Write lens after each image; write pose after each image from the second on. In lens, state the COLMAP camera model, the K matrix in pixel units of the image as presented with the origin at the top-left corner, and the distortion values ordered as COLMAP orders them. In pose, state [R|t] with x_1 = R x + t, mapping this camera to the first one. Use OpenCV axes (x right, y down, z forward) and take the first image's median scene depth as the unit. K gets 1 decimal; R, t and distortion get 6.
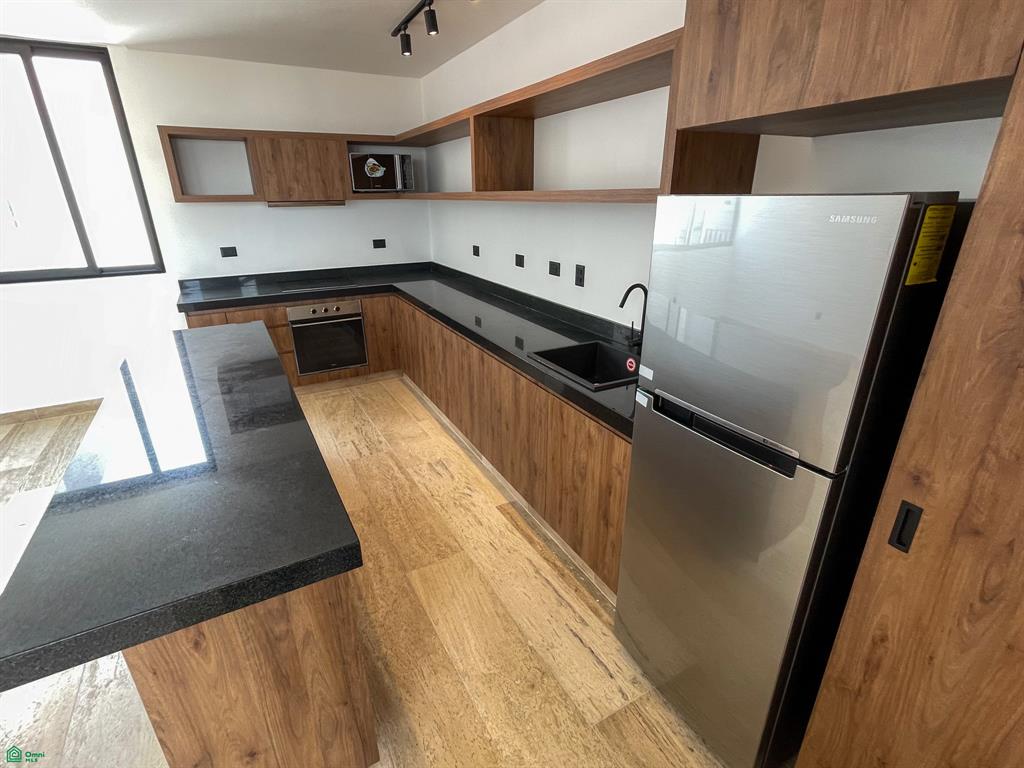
lens RADIAL K [[486.0, 0, 491.8], [0, 486.0, 384.4], [0, 0, 1]] dist [0.010966, 0.000675]
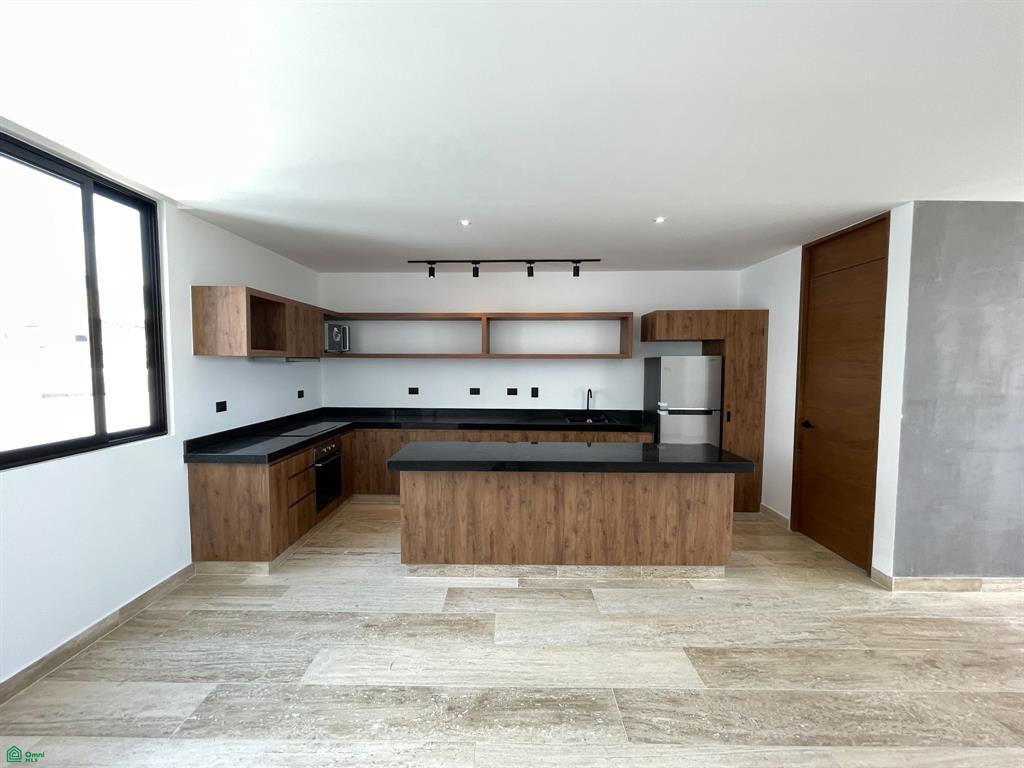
lens RADIAL K [[426.6, 0, 500.1], [0, 426.6, 381.9], [0, 0, 1]] dist [0.001686, 0.000681]
pose [[0.503116, -0.028544, 0.863747, -1.231222], [0.306151, 0.940527, -0.147245, -0.036511], [-0.808174, 0.338518, 0.481933, 0.191320]]
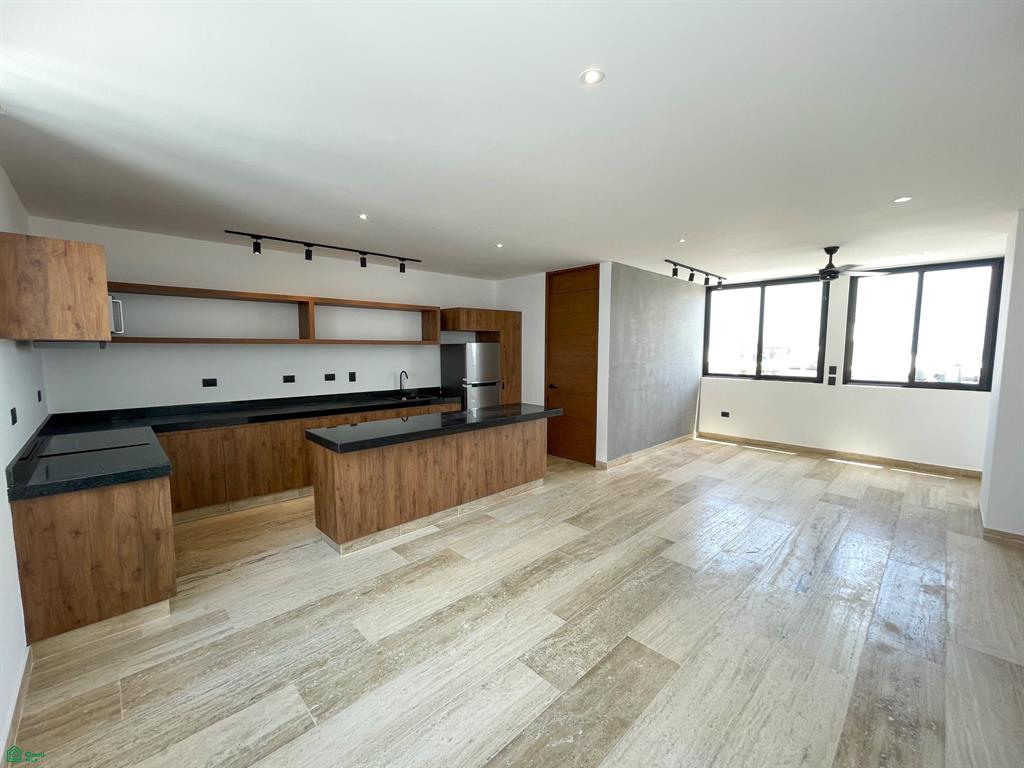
lens RADIAL K [[426.6, 0, 498.5], [0, 426.6, 382.4], [0, 0, 1]] dist [0.001686, 0.000681]
pose [[-0.243658, -0.067248, 0.967527, -1.532059], [0.355581, 0.921933, 0.153627, -0.219734], [-0.902326, 0.381467, -0.200725, 0.674429]]
